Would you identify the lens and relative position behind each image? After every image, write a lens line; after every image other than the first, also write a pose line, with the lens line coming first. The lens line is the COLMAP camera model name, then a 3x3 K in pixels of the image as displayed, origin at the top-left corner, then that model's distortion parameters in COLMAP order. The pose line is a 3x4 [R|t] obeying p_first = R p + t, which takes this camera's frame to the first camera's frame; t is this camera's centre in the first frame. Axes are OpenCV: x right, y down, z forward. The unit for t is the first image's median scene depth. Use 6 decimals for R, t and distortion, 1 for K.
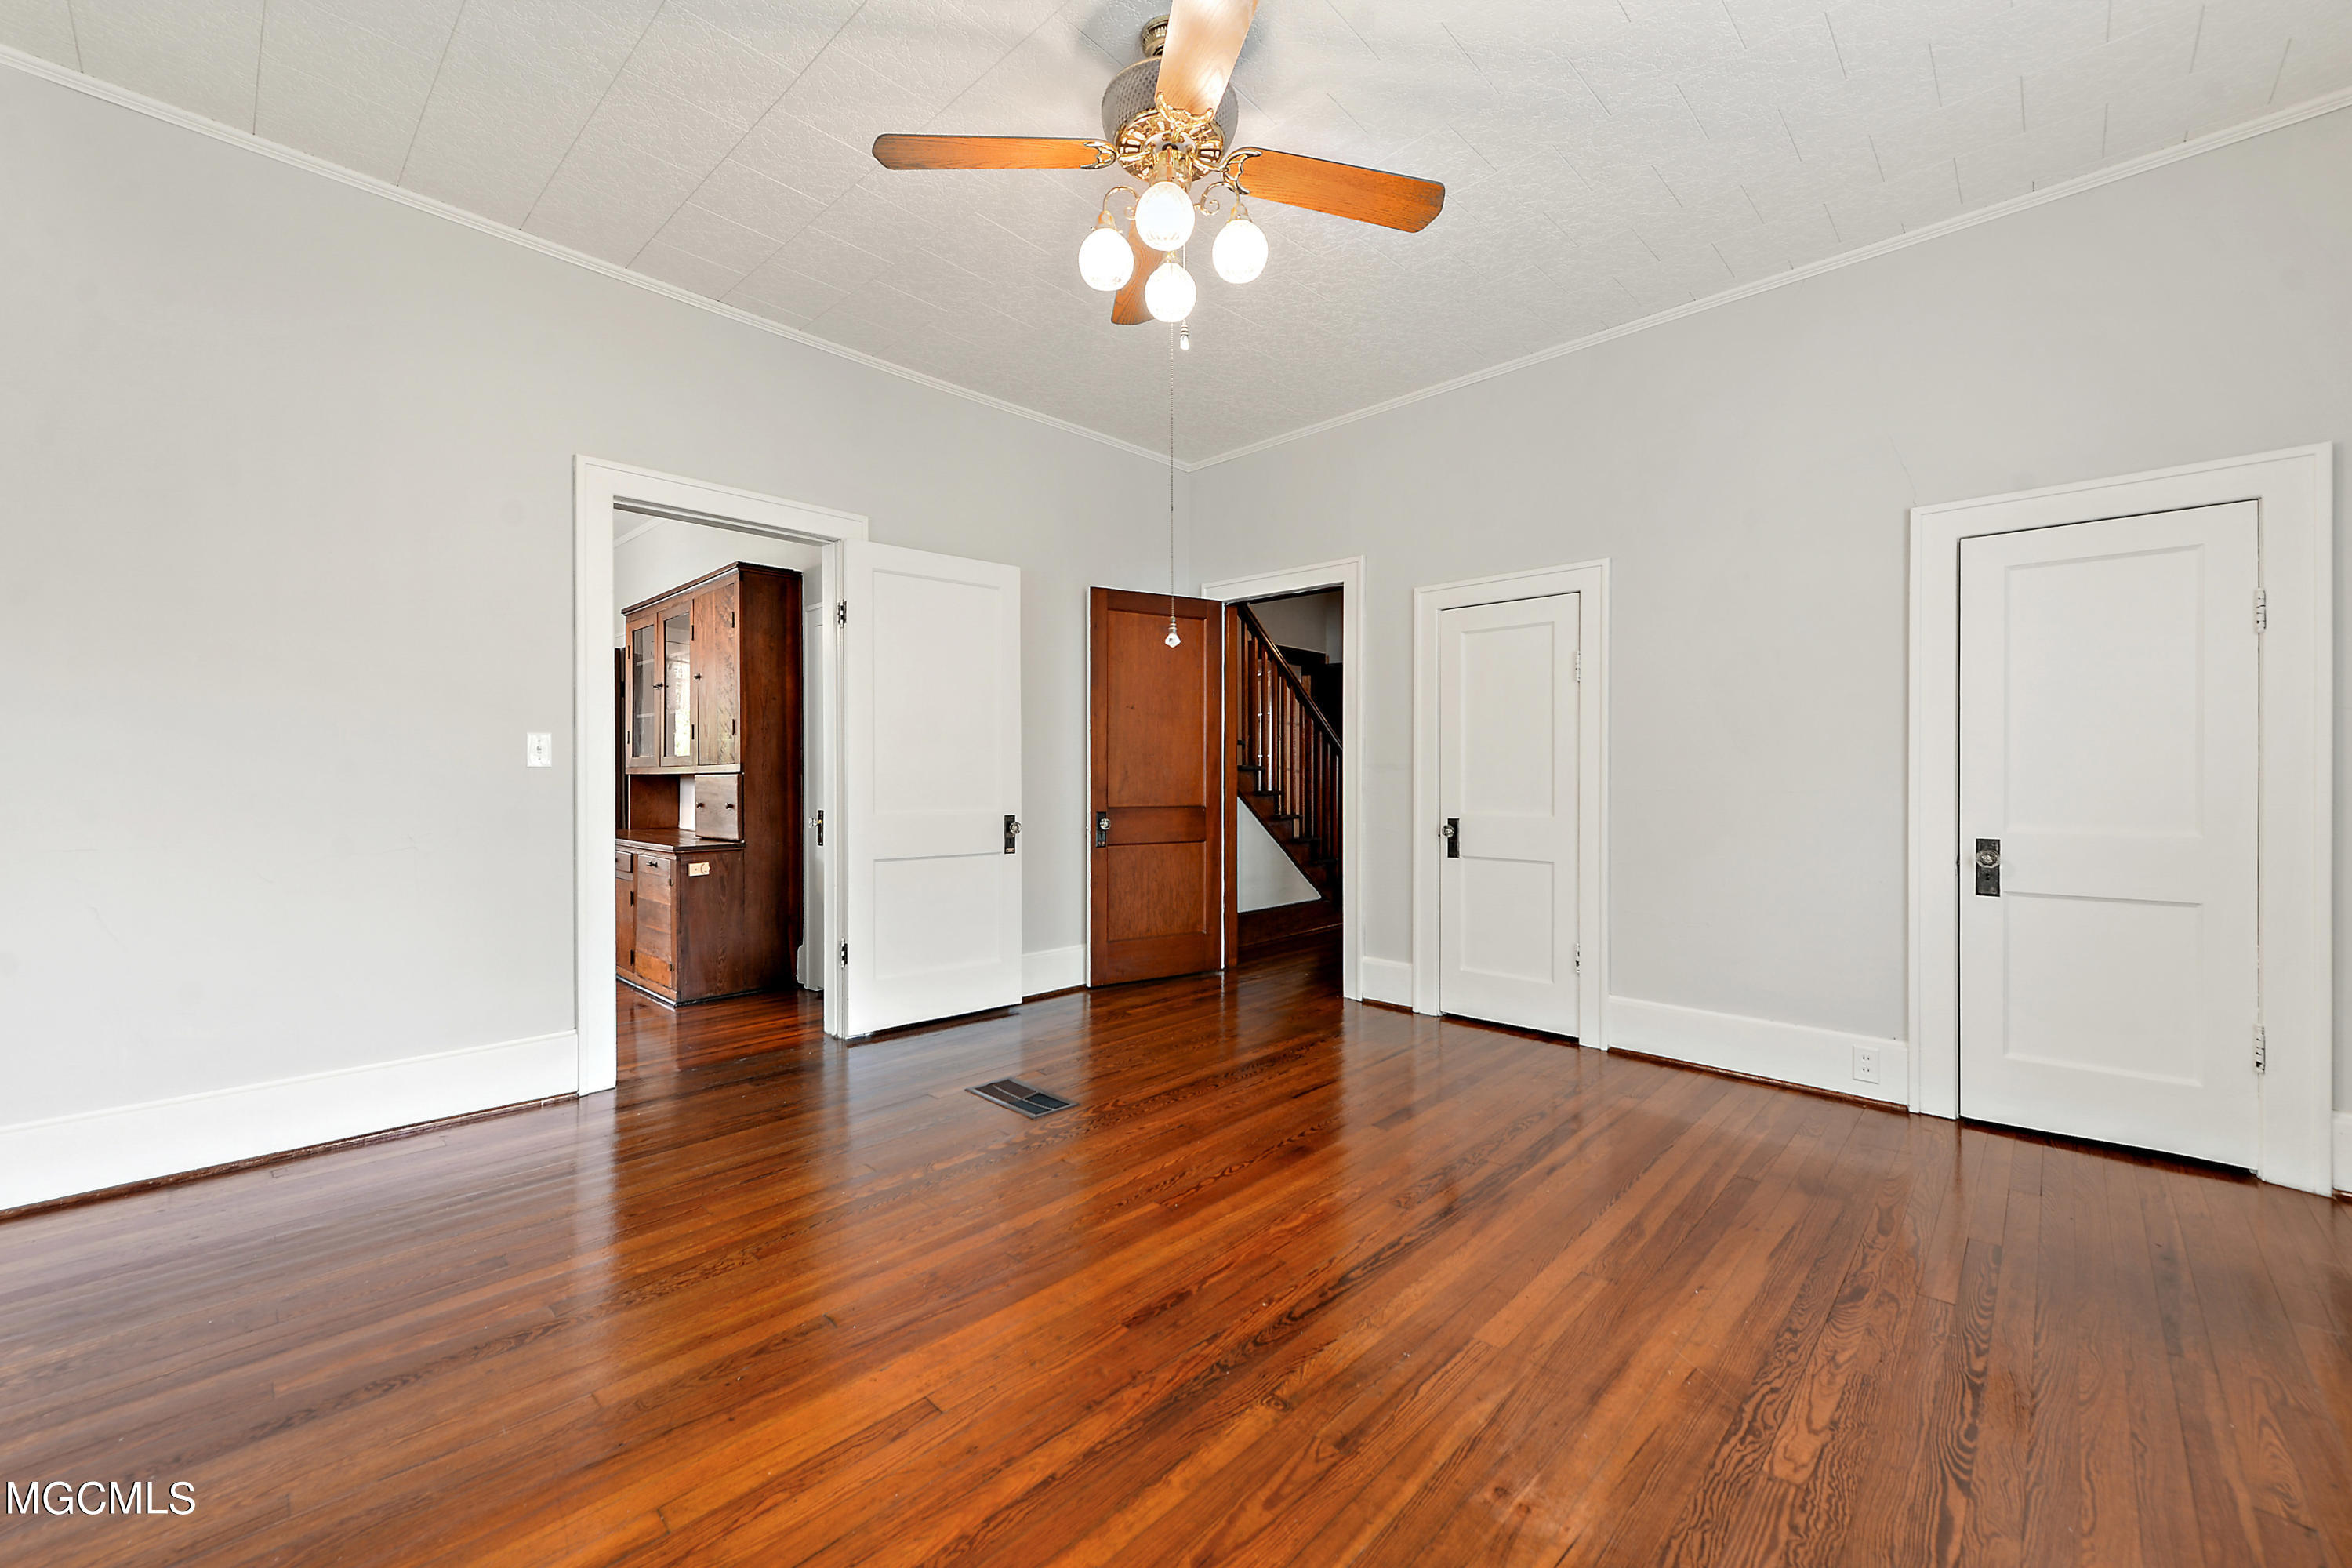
lens RADIAL K [[932.5, 0, 1172.5], [0, 932.5, 780.1], [0, 0, 1]] dist [-0.000123, -0.000013]
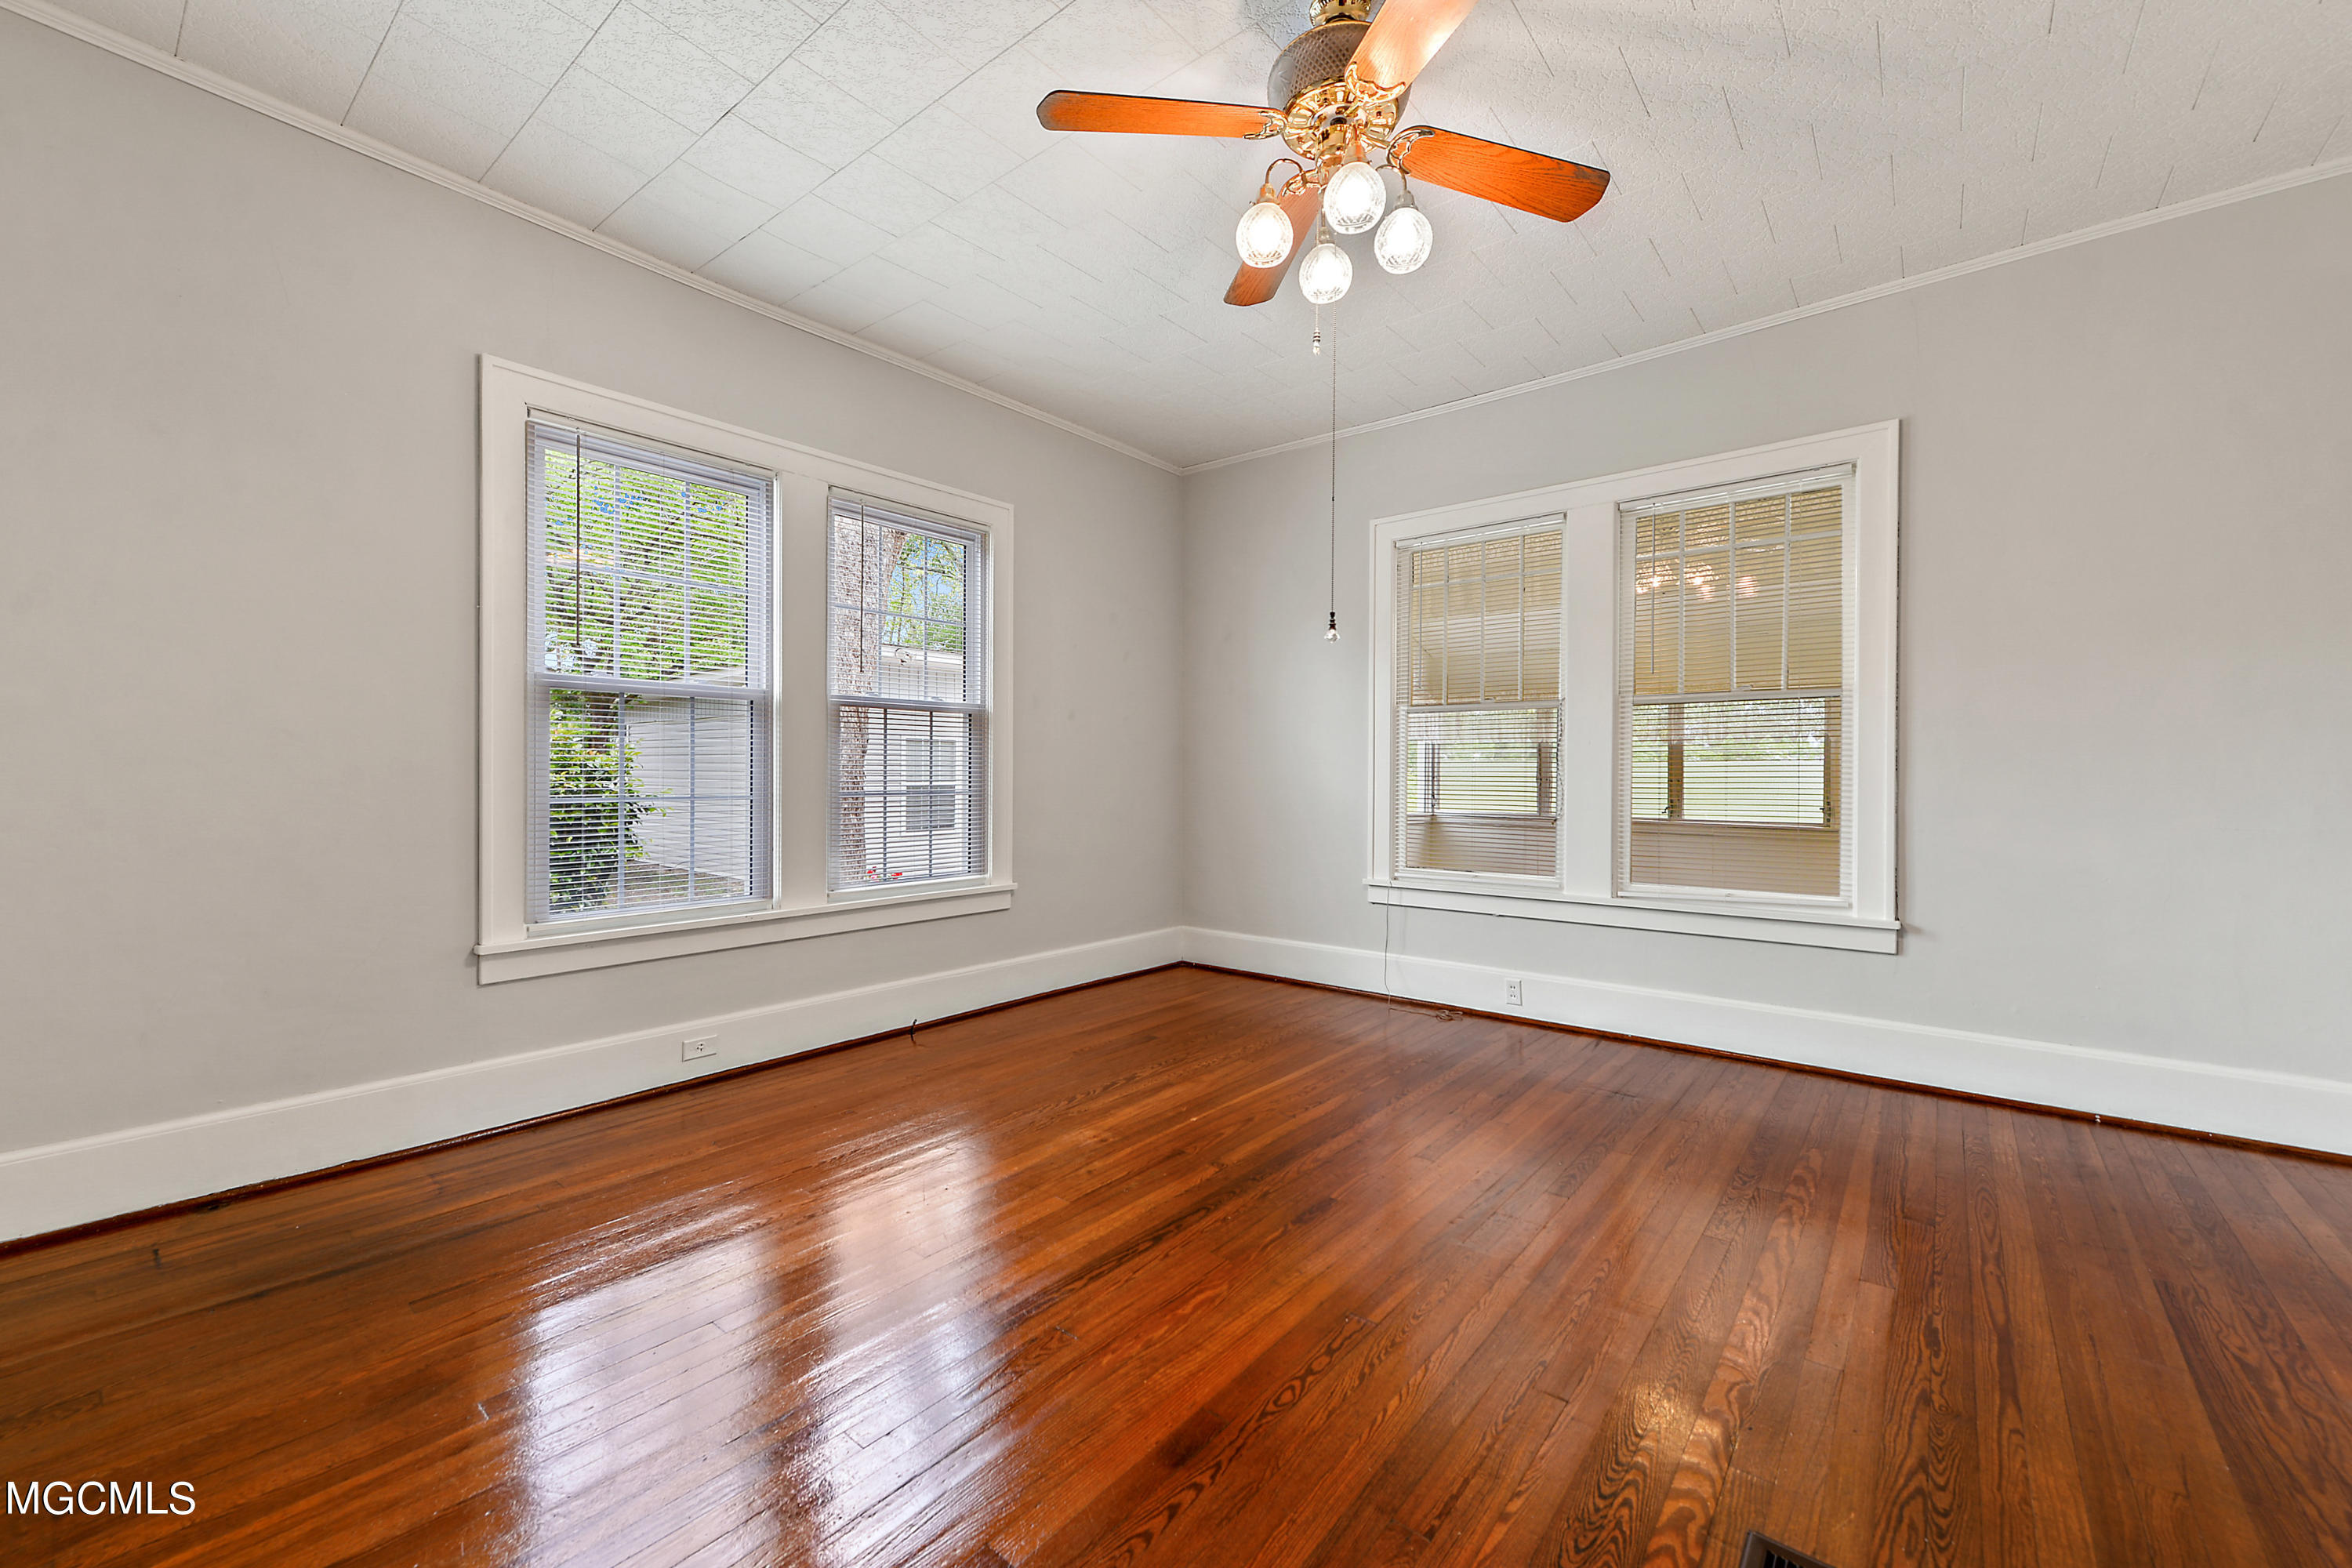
lens RADIAL K [[932.5, 0, 1180.4], [0, 932.5, 778.1], [0, 0, 1]] dist [-0.000123, -0.000013]
pose [[-0.996952, -0.005773, -0.077806, 0.253131], [-0.006307, 0.999958, 0.006610, -0.011453], [0.077765, 0.007081, -0.996947, 2.152160]]
